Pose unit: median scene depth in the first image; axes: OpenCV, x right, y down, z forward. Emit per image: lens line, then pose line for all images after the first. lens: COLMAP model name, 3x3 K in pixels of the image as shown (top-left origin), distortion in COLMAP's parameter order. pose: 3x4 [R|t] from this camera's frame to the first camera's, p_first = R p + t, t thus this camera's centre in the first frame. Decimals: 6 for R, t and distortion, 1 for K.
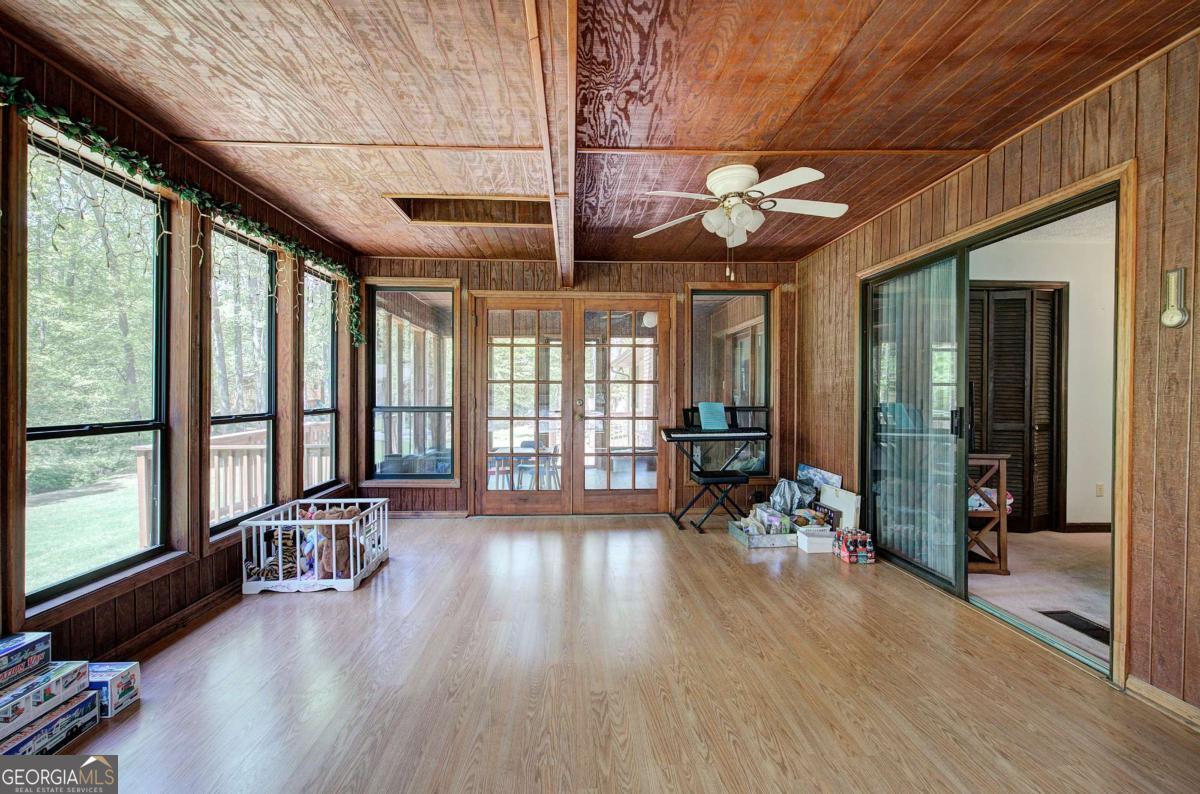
lens RADIAL K [[507.3, 0, 601.4], [0, 507.3, 396.7], [0, 0, 1]] dist [-0.003148, 0.000291]
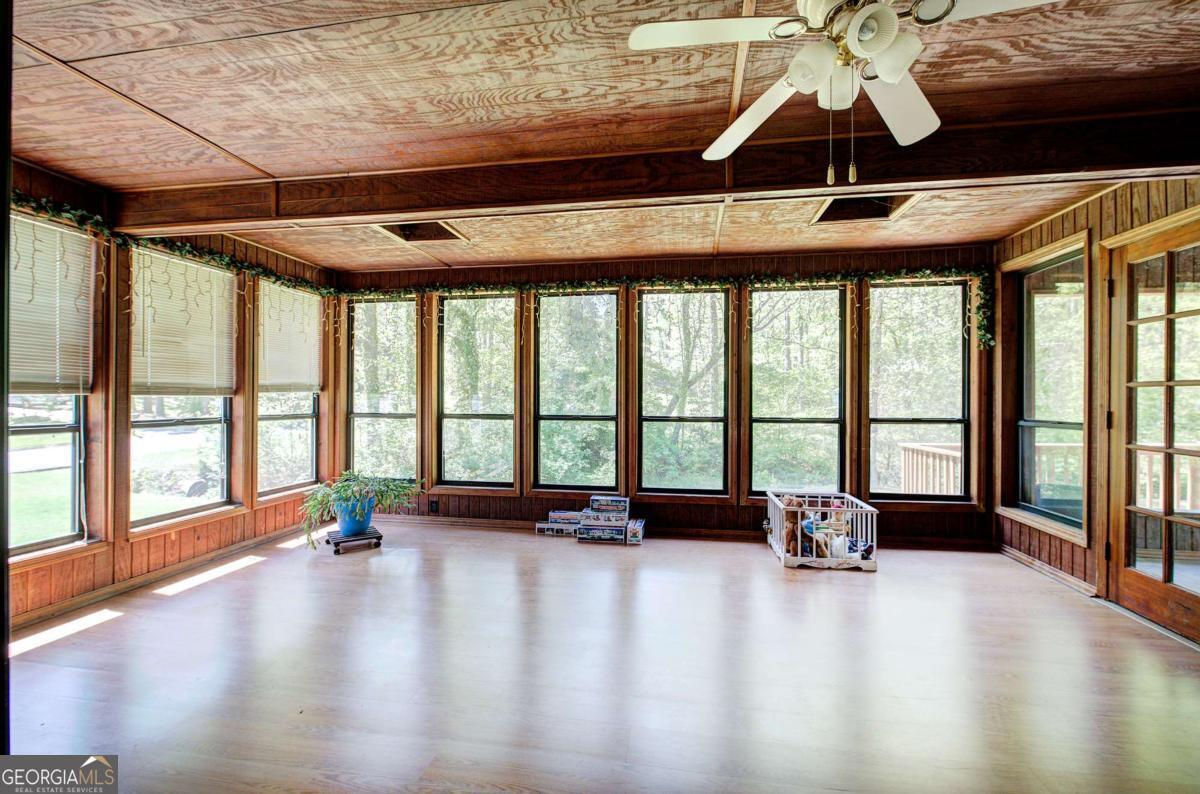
lens RADIAL K [[507.3, 0, 603.7], [0, 507.3, 397.0], [0, 0, 1]] dist [-0.003148, 0.000291]
pose [[-0.212319, -0.003565, -0.977194, 0.494951], [-0.010213, 0.999947, -0.001428, -0.007884], [0.977147, 0.009677, -0.212344, 0.528946]]
